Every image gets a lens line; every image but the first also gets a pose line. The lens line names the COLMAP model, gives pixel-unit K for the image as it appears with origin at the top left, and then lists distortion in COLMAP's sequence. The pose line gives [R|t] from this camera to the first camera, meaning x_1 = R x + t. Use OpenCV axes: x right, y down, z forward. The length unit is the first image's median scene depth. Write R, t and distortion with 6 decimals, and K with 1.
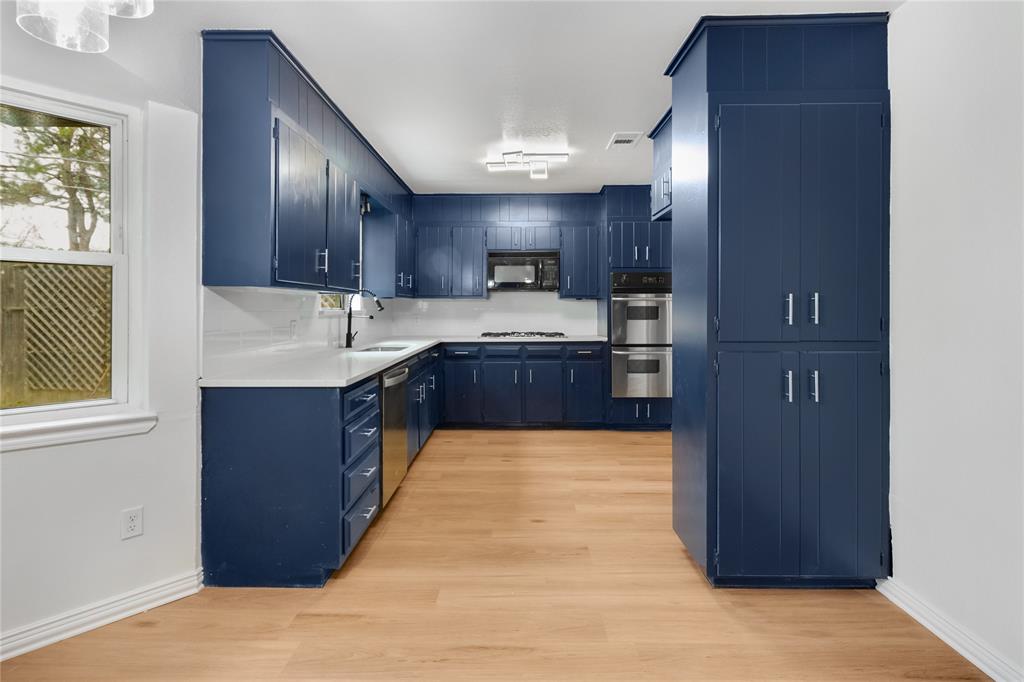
lens RADIAL K [[479.1, 0, 510.5], [0, 479.1, 308.1], [0, 0, 1]] dist [0.004692, 0.000342]
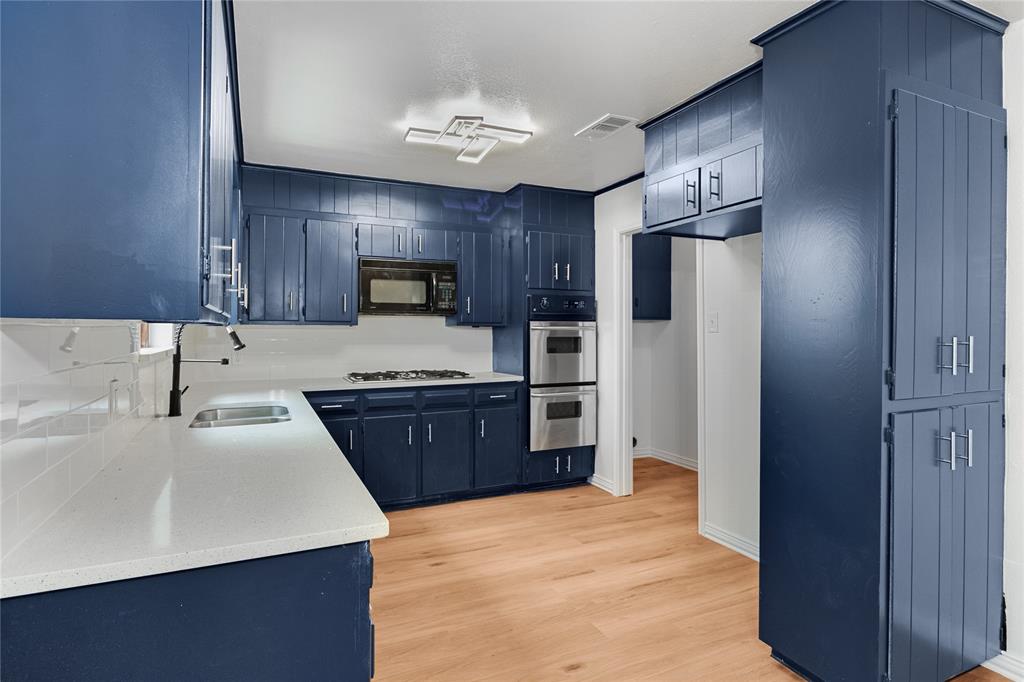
lens RADIAL K [[537.8, 0, 511.3], [0, 537.8, 329.8], [0, 0, 1]] dist [-0.000436, 0.000017]
pose [[0.901256, 0.003074, 0.433277, -0.221099], [-0.003903, 0.999992, 0.001024, -0.018014], [-0.433270, -0.002614, 0.901260, 0.229371]]
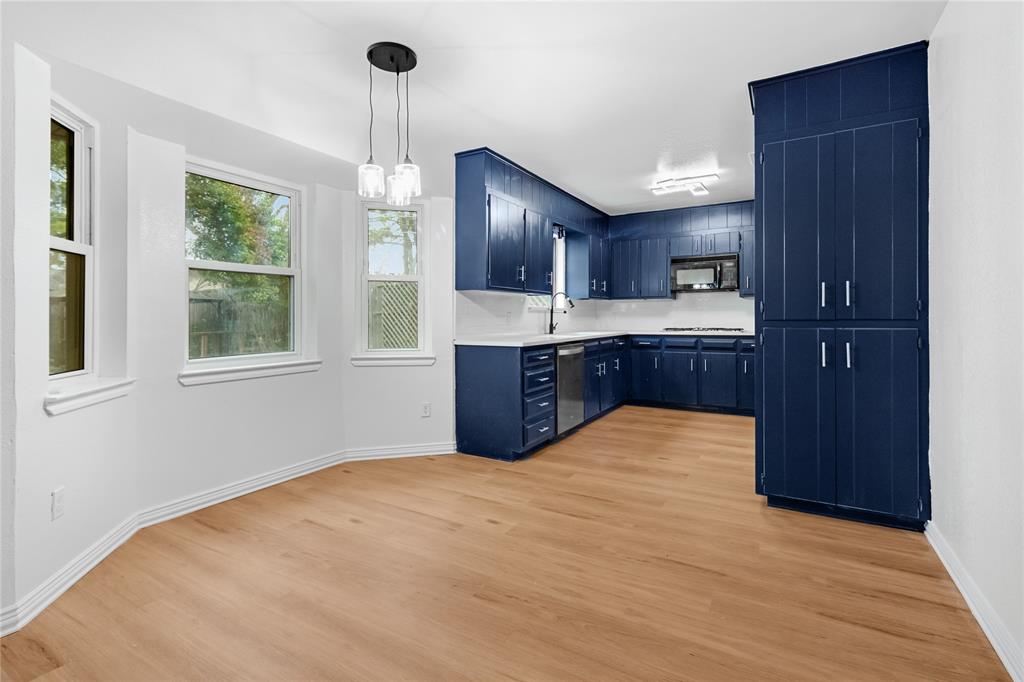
lens RADIAL K [[473.3, 0, 513.6], [0, 473.3, 318.4], [0, 0, 1]] dist [-0.000448, 0.000020]
pose [[0.870148, -0.000887, -0.492790, 0.220039], [0.003170, 0.999988, 0.003797, 0.026904], [0.492781, -0.004866, 0.870140, -0.232422]]
